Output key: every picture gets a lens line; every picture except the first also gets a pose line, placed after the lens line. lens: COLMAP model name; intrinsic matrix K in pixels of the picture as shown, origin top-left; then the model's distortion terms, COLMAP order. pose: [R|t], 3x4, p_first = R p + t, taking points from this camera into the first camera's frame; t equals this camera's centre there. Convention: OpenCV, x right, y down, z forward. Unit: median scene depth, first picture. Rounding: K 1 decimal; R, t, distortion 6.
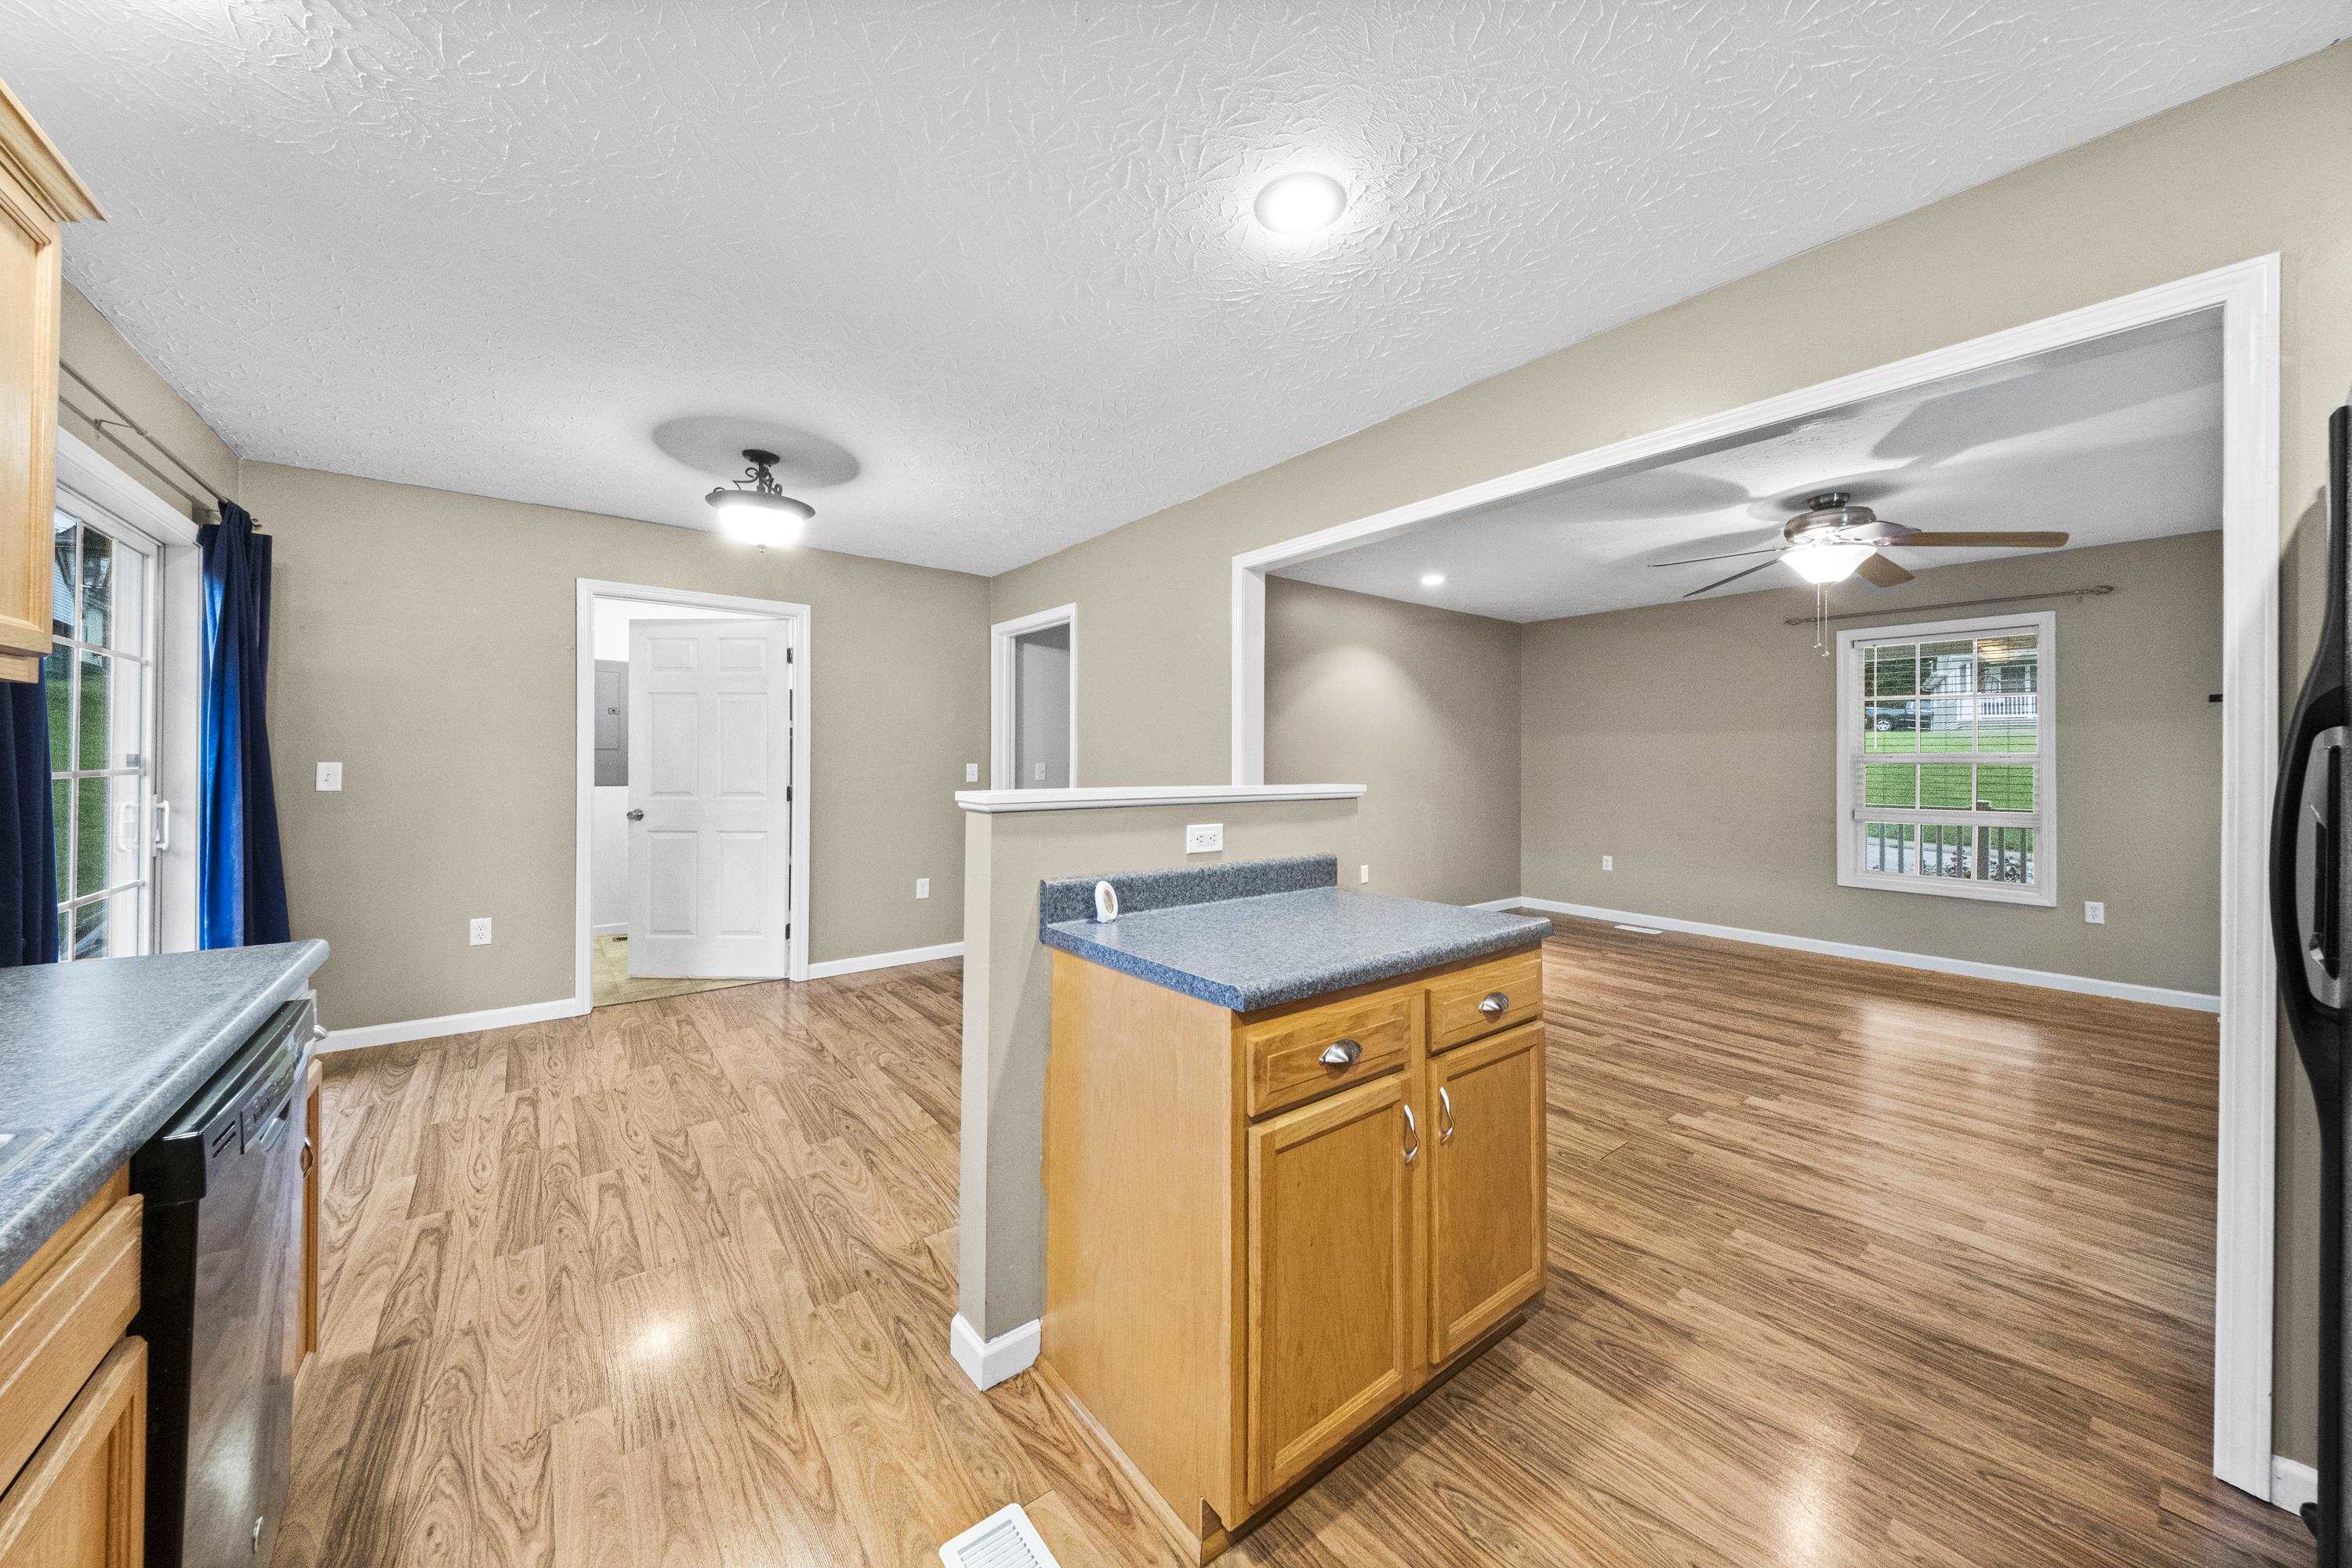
lens RADIAL K [[823.3, 0, 1194.6], [0, 823.3, 730.8], [0, 0, 1]] dist [0.029207, -0.017469]
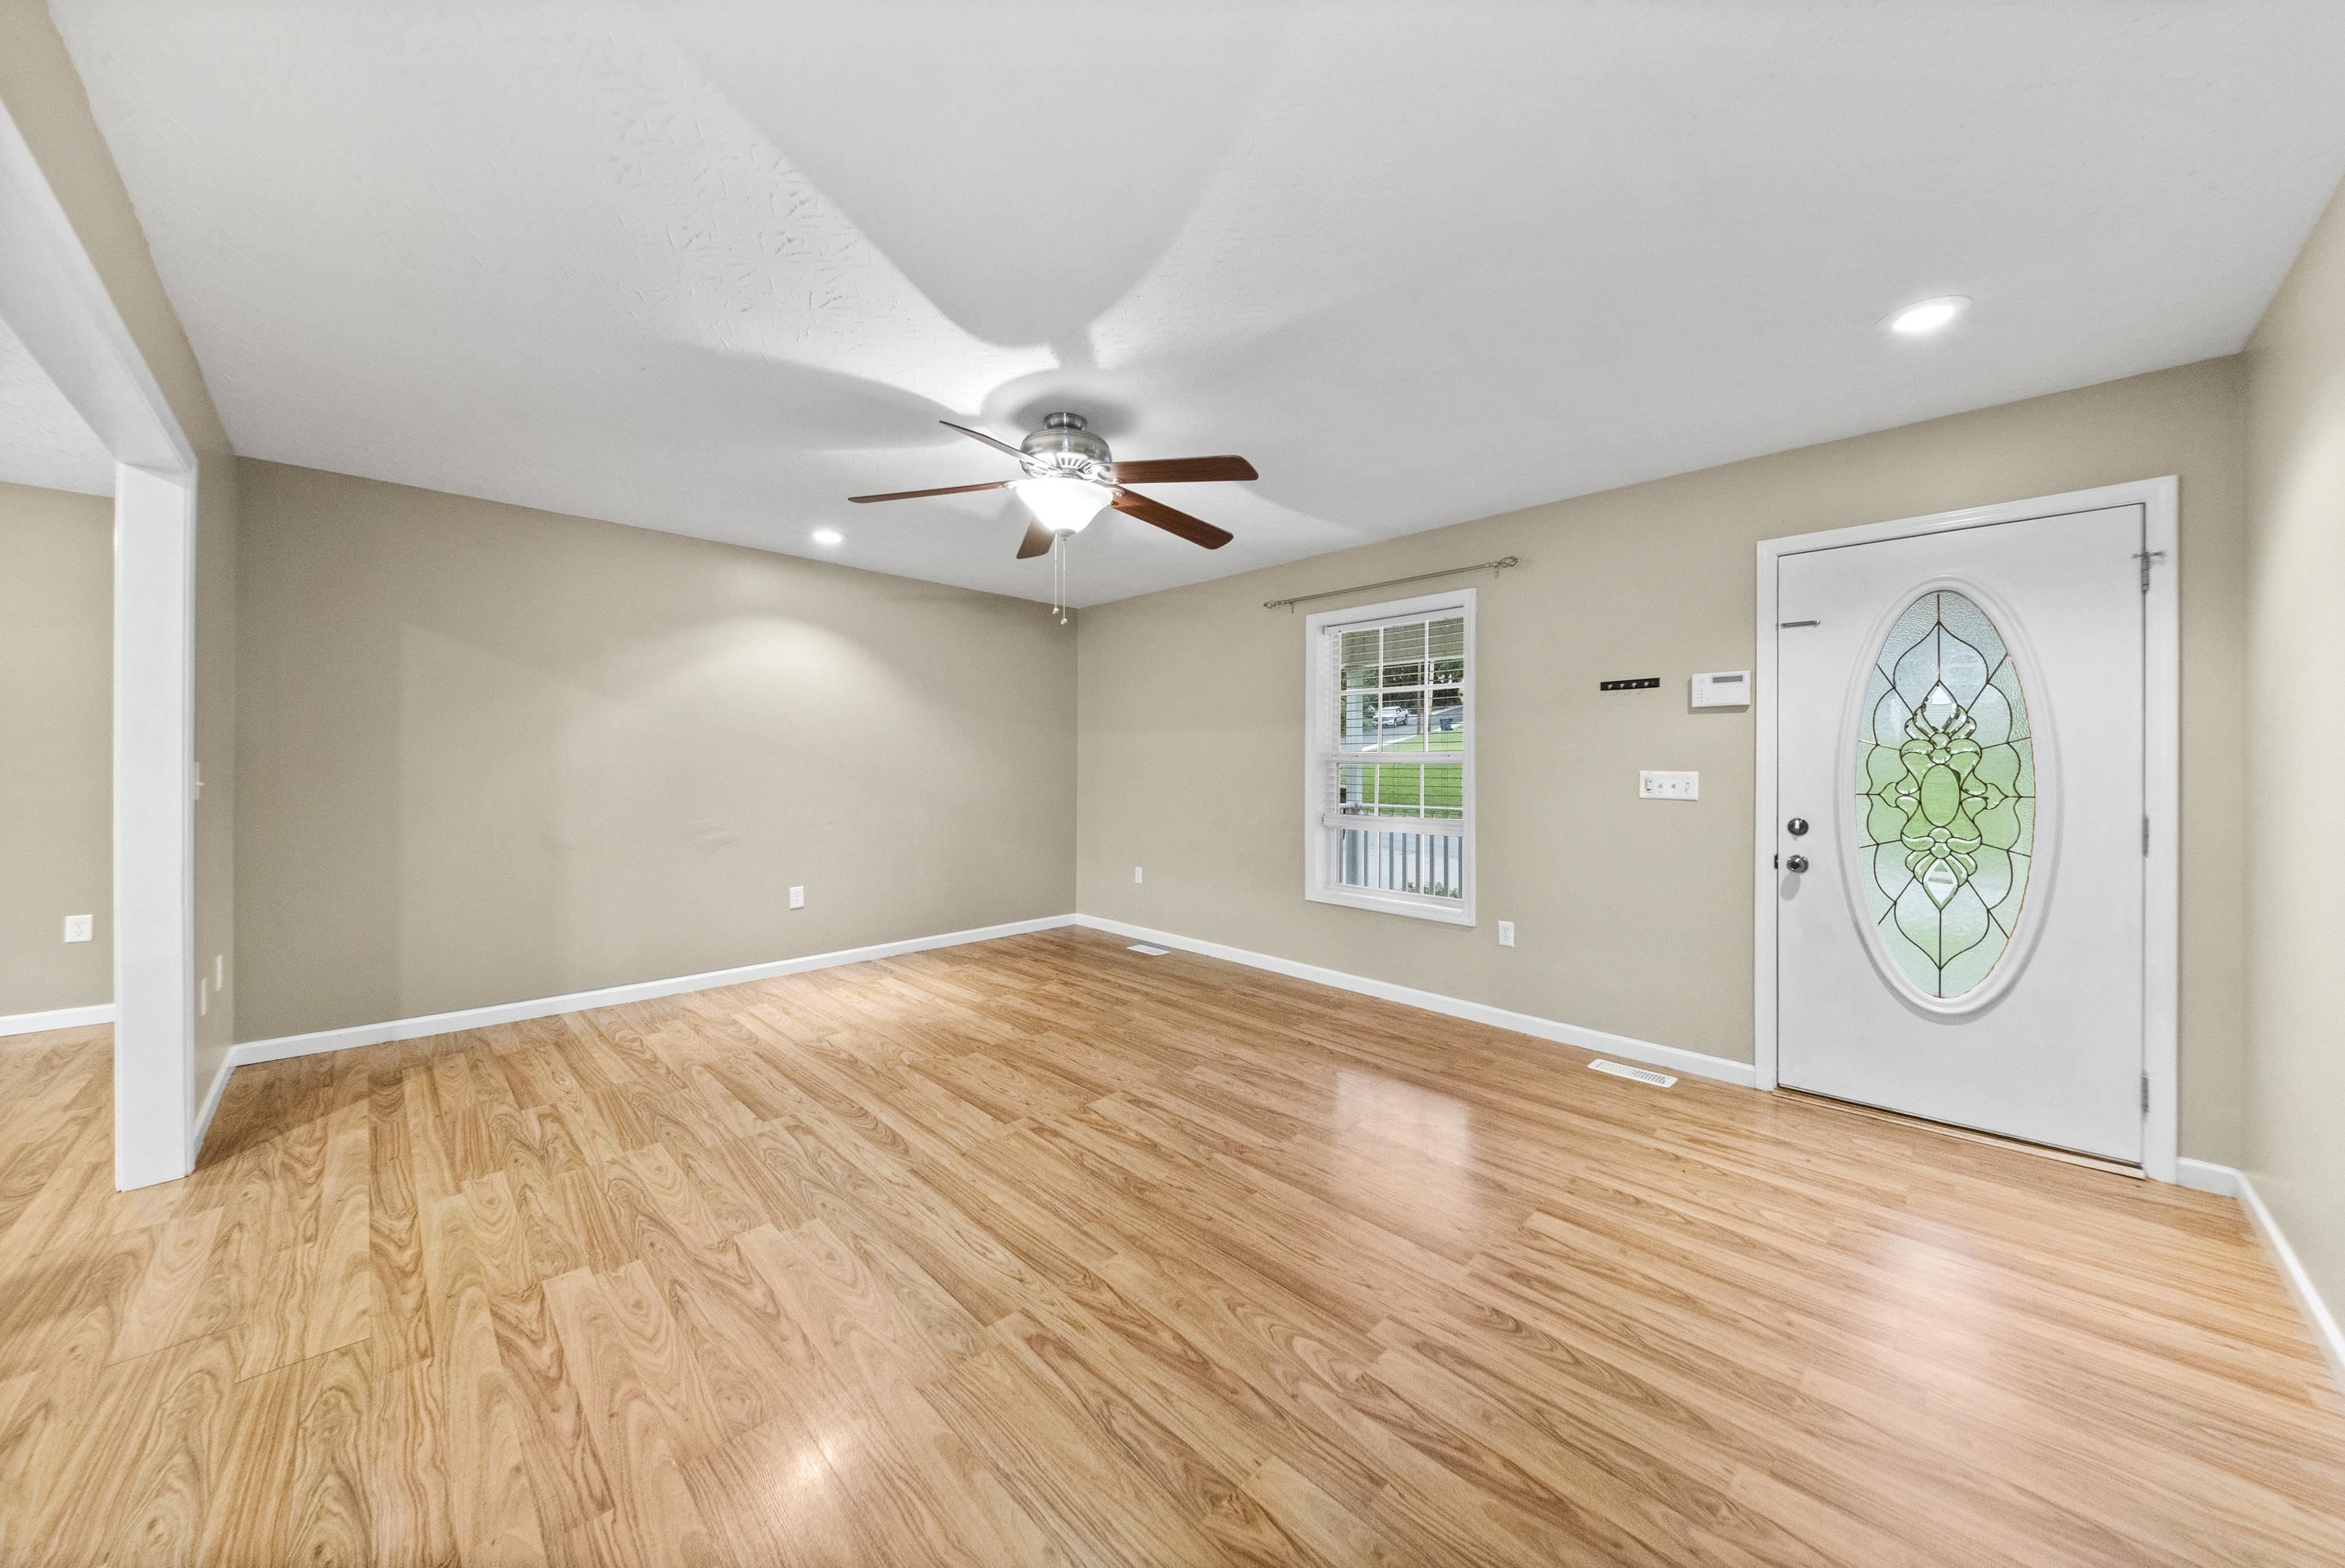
lens RADIAL K [[794.3, 0, 1166.8], [0, 794.3, 771.3], [0, 0, 1]] dist [0.028643, -0.015526]
pose [[0.996160, -0.002703, 0.087511, 0.897496], [-0.000697, 0.999247, 0.038791, 0.020909], [-0.087550, -0.038703, 0.995408, 0.278617]]
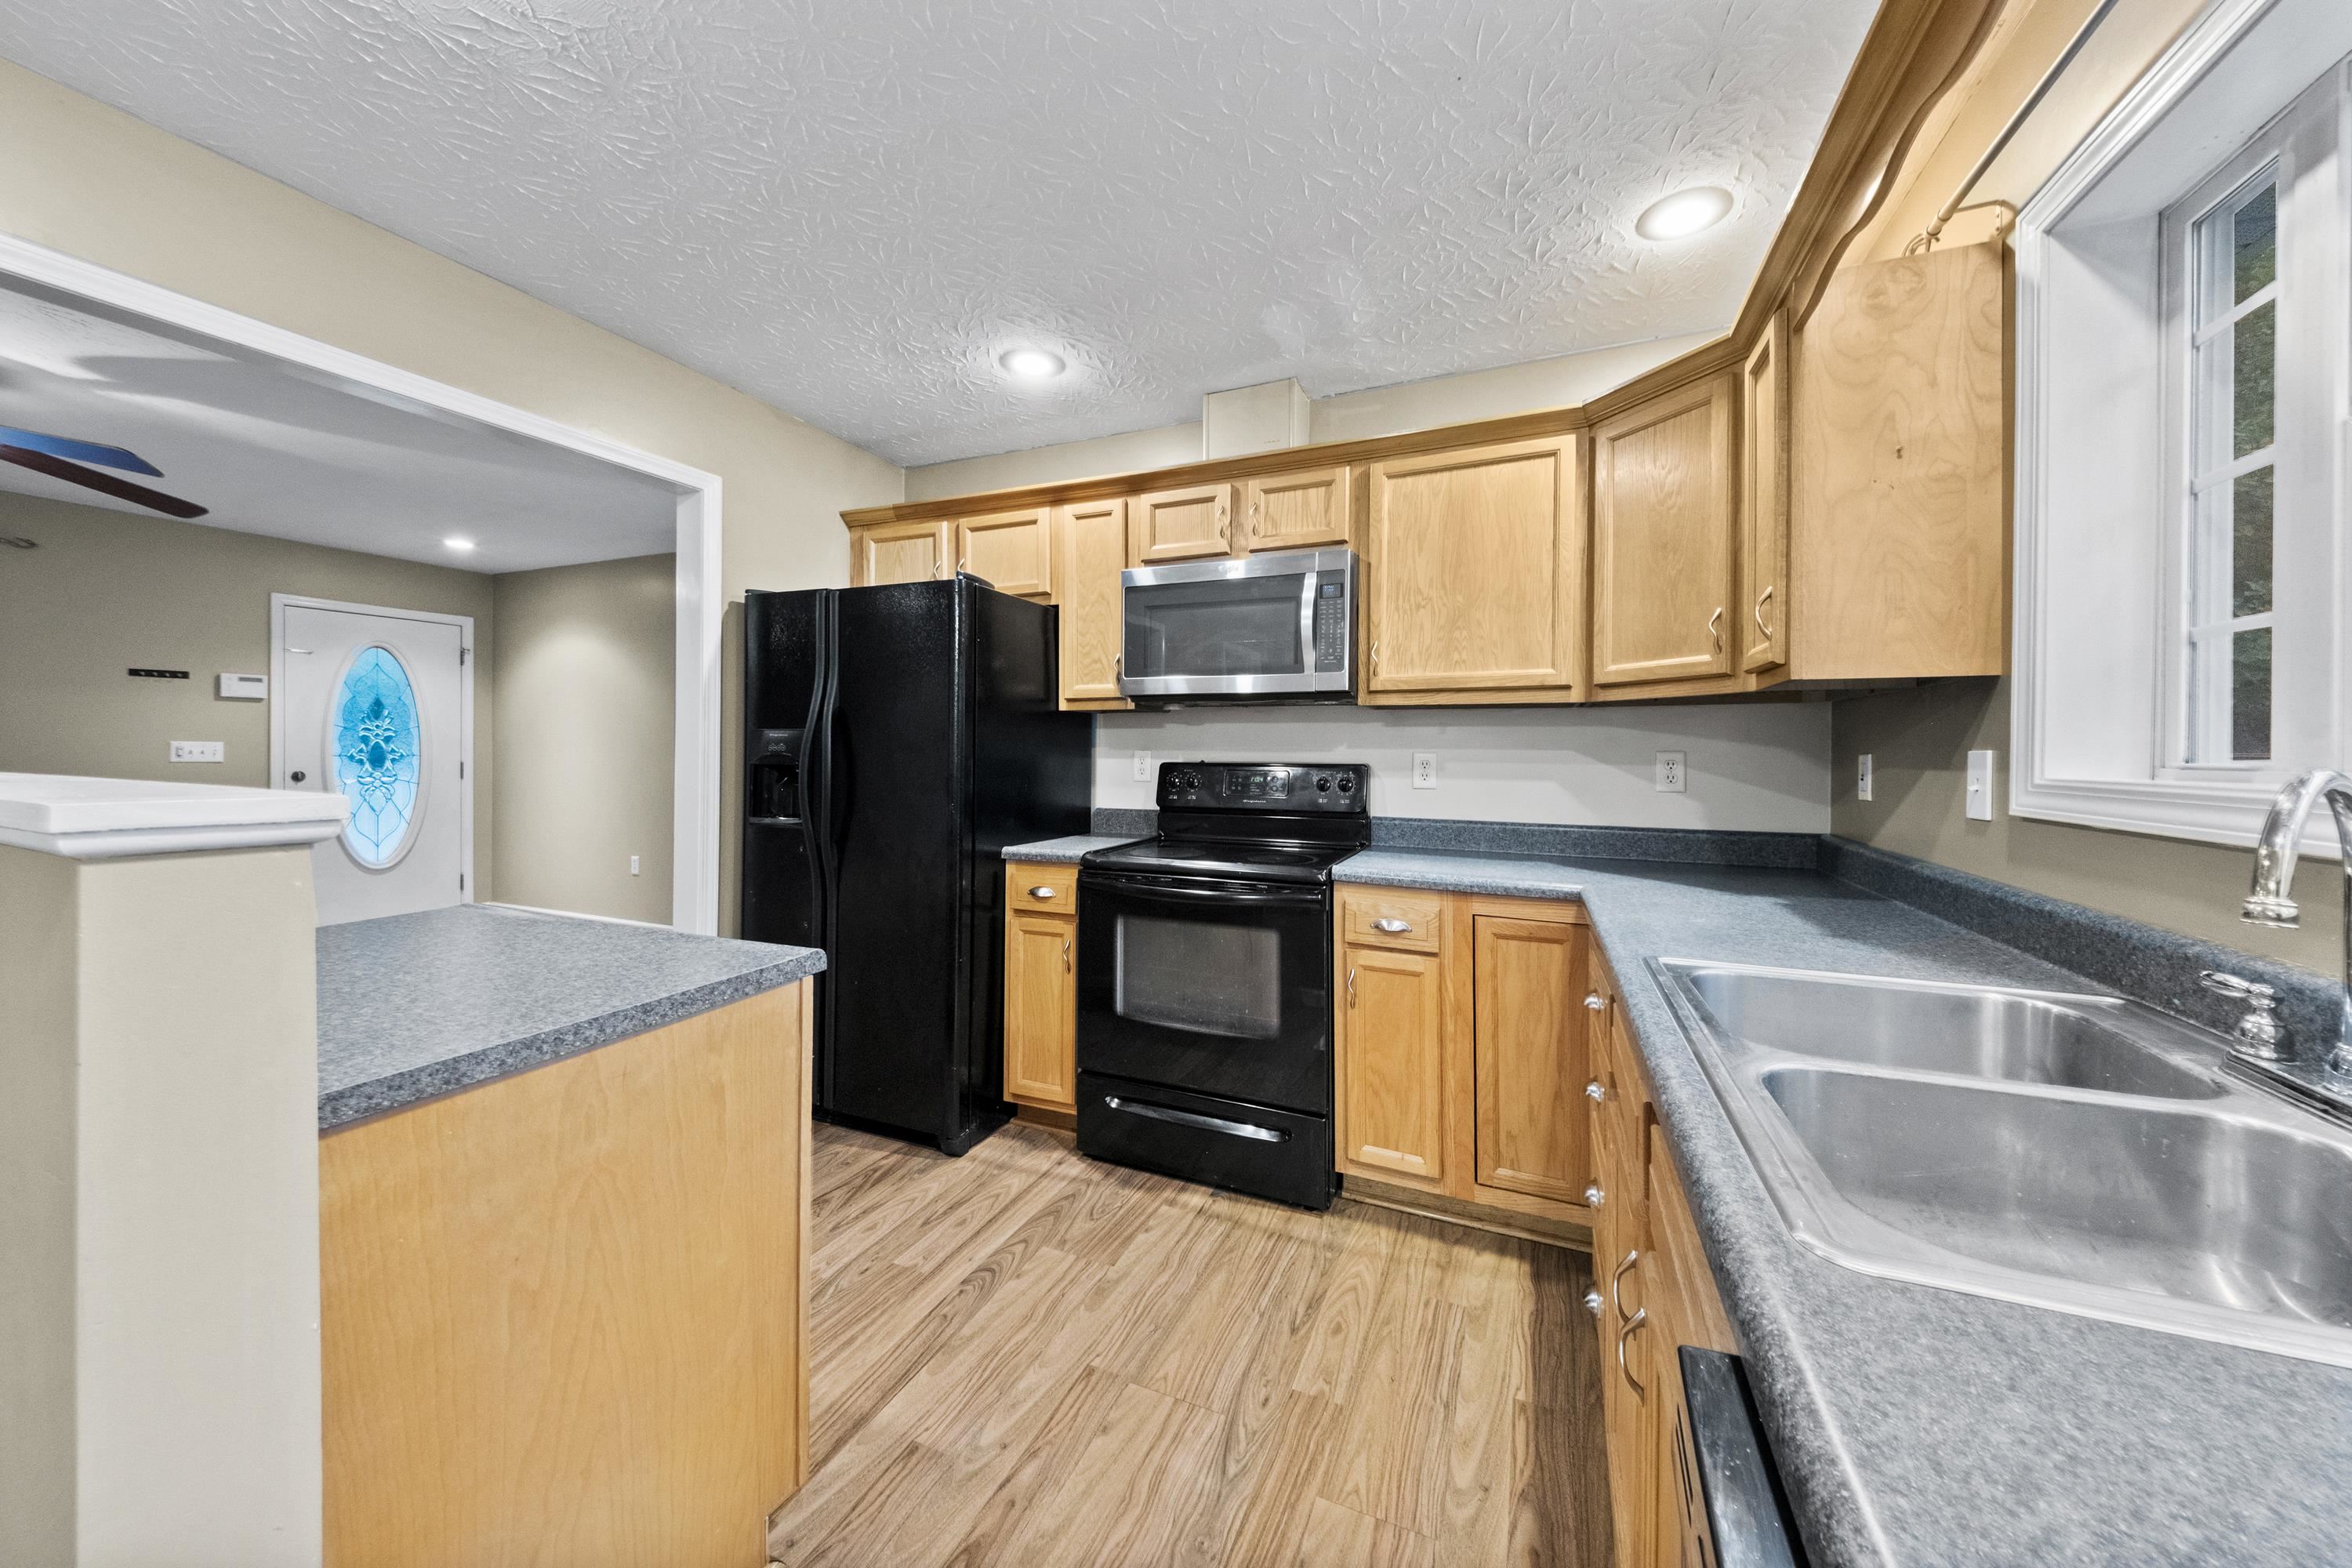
lens RADIAL K [[819.0, 0, 1170.7], [0, 819.0, 754.5], [0, 0, 1]] dist [0.042497, -0.017609]
pose [[-0.460312, -0.017240, 0.887590, -0.398859], [-0.036733, 0.999325, 0.000360, 0.019880], [-0.886997, -0.032438, -0.460635, 0.414068]]
